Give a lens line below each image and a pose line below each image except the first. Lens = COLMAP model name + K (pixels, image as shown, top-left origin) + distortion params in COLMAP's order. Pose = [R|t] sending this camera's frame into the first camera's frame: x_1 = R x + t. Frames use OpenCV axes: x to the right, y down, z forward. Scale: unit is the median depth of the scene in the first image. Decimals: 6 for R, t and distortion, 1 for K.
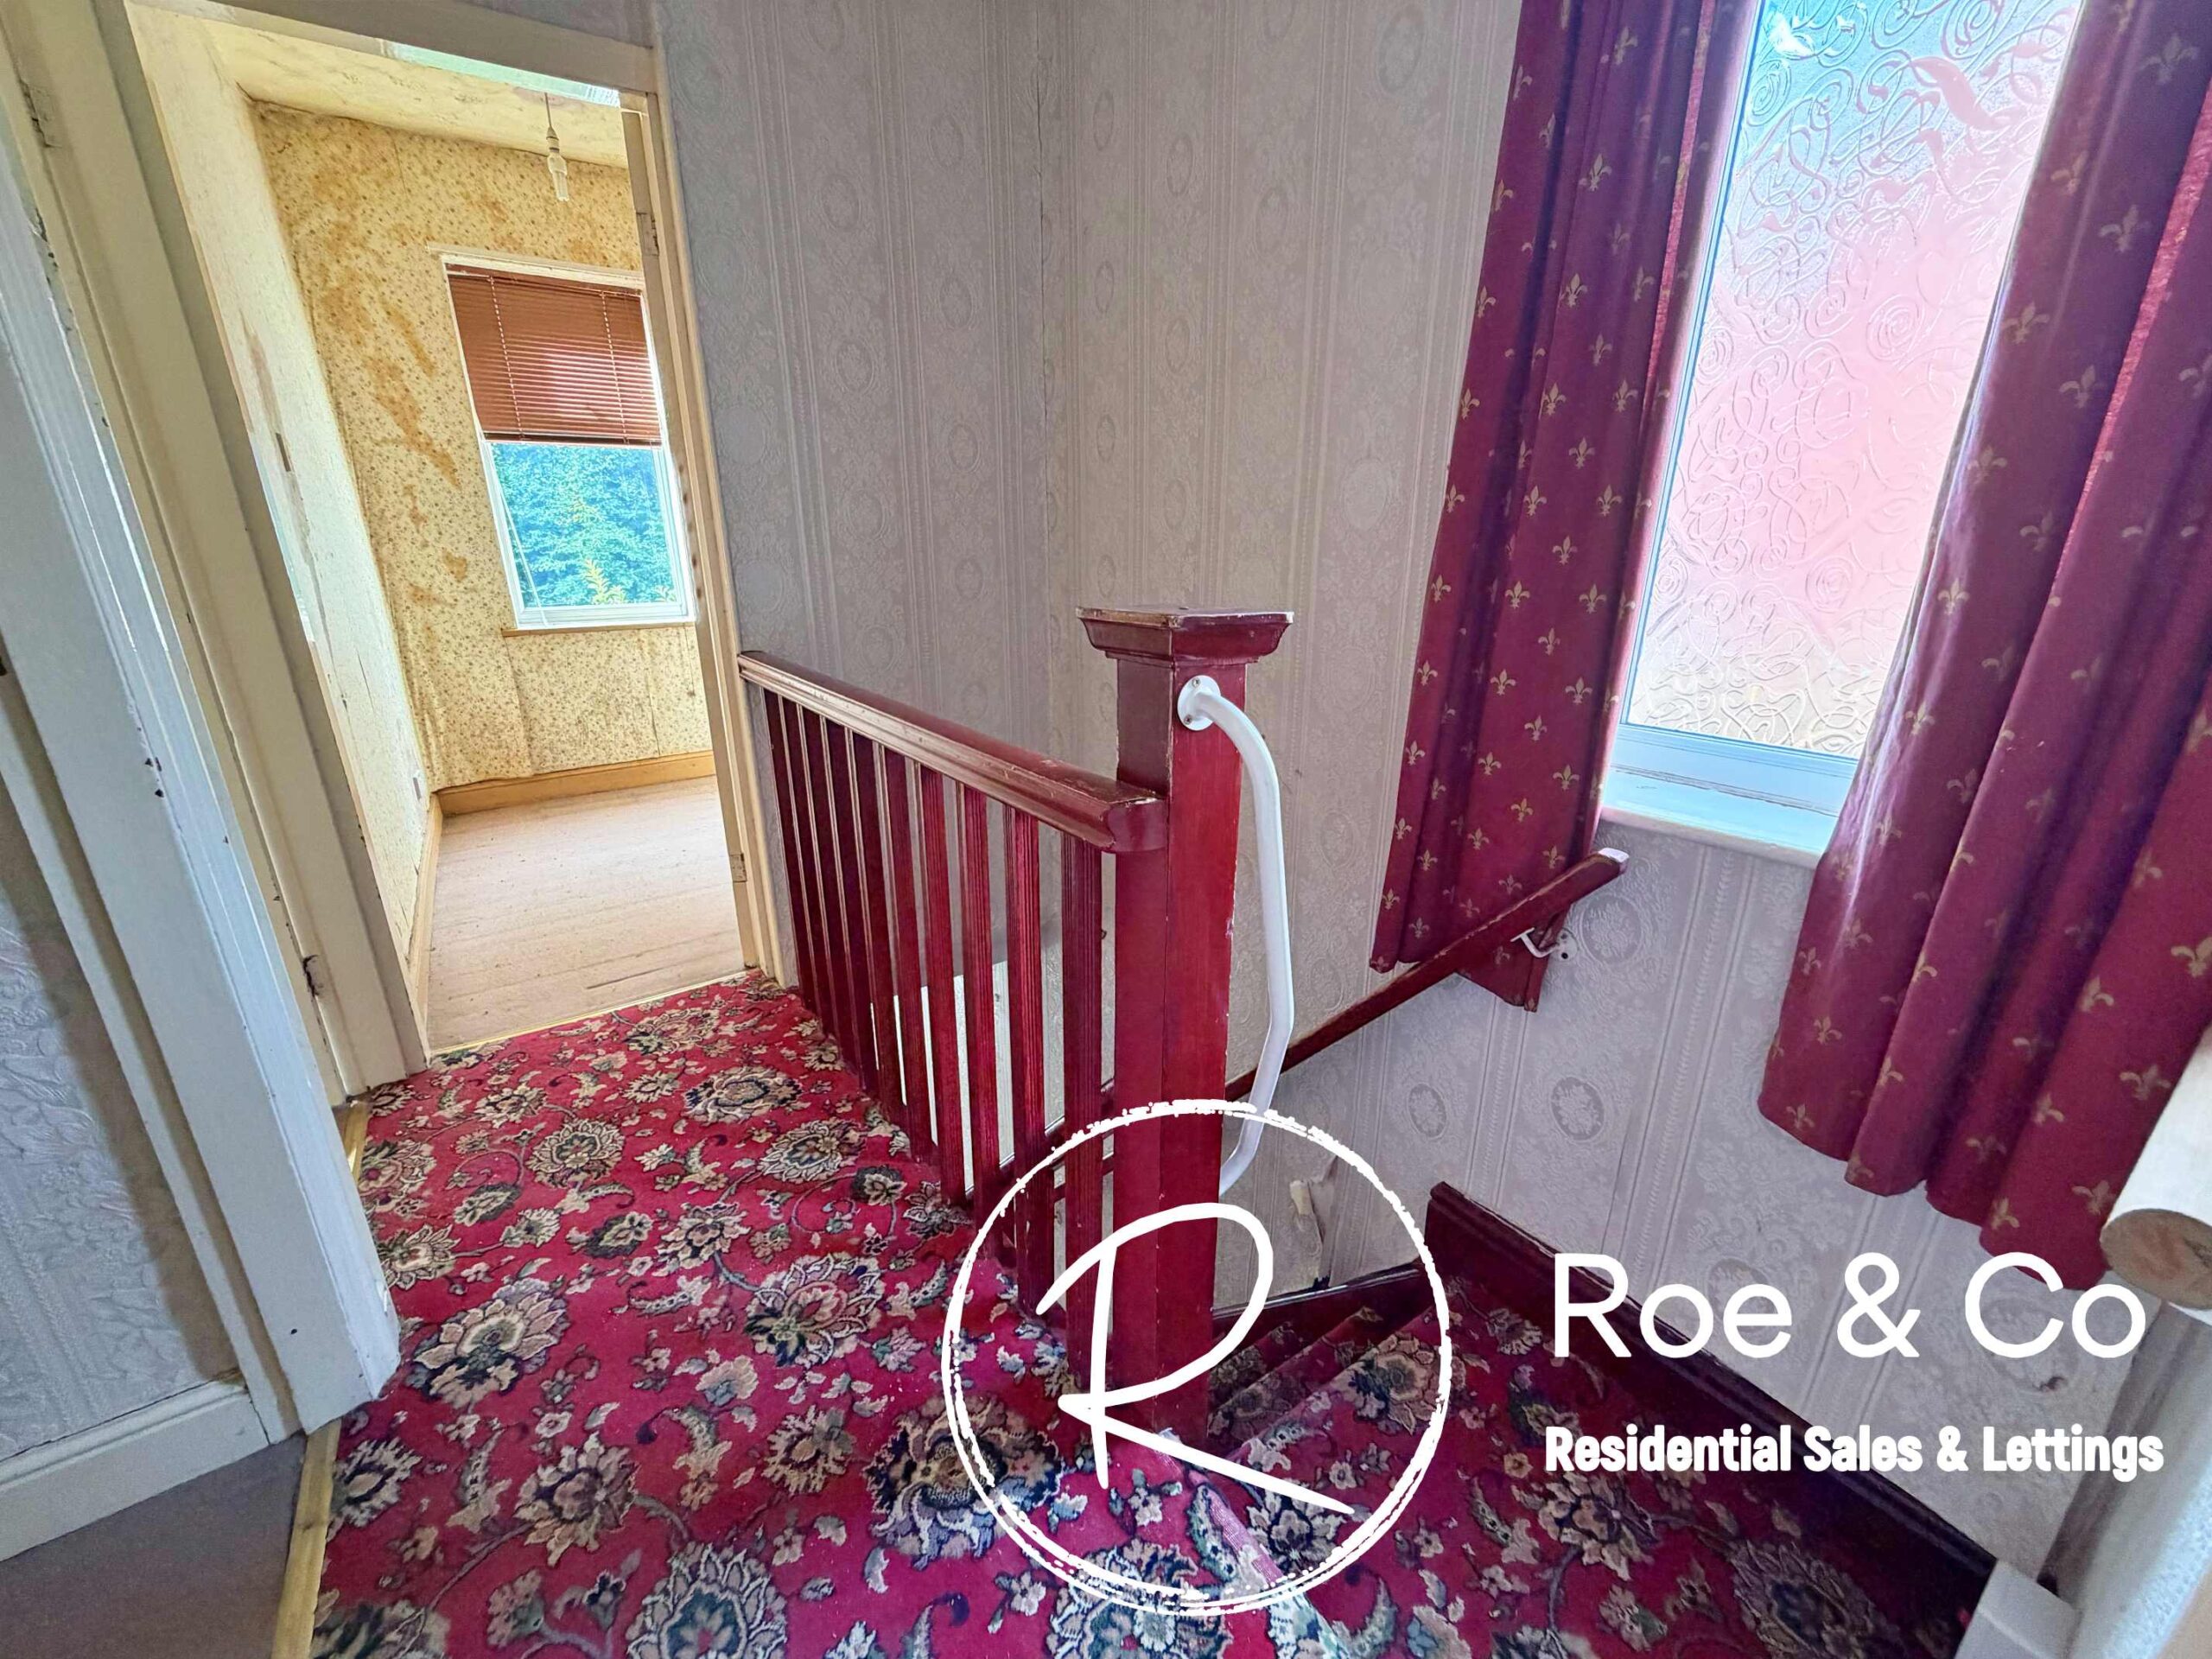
lens RADIAL K [[881.5, 0, 1114.2], [0, 881.5, 831.9], [0, 0, 1]] dist [-0.000710, -0.000210]
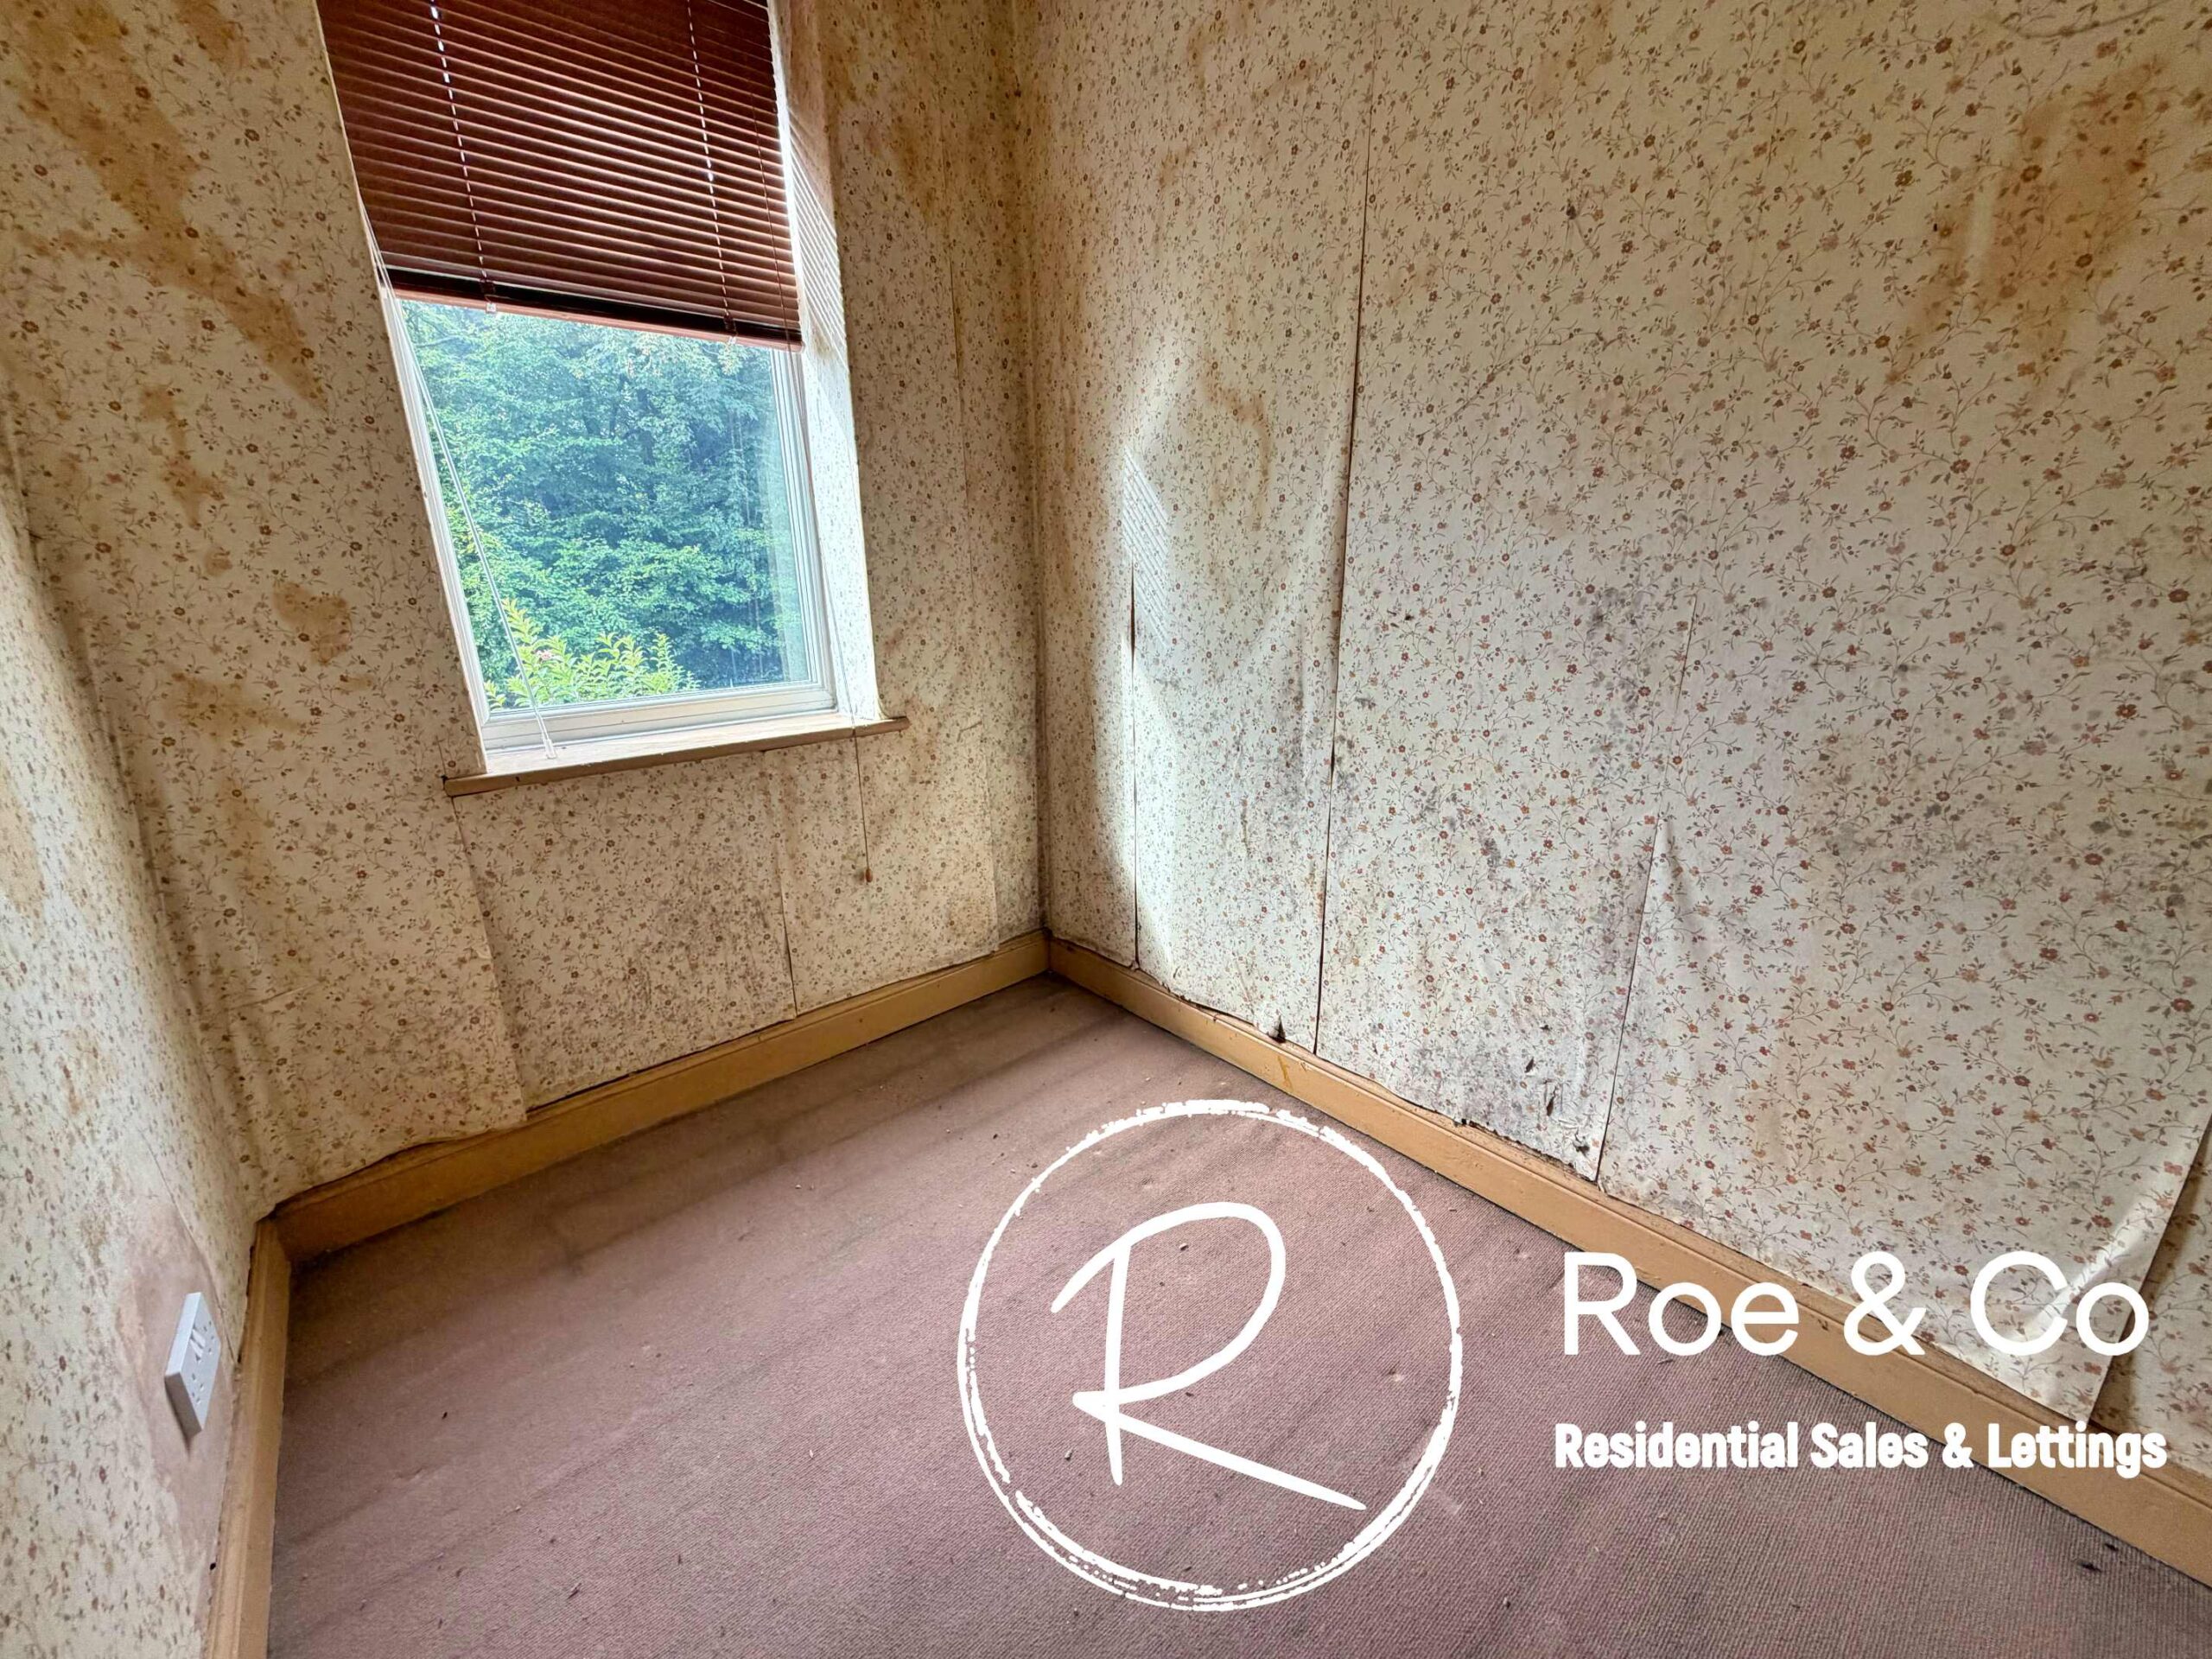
lens RADIAL K [[881.5, 0, 1114.2], [0, 881.5, 831.9], [0, 0, 1]] dist [-0.000710, -0.000210]
pose [[0.994534, -0.042578, 0.095335, -0.446073], [0.045357, 0.998601, -0.027175, -0.185001], [-0.094044, 0.031351, 0.995074, 0.594867]]
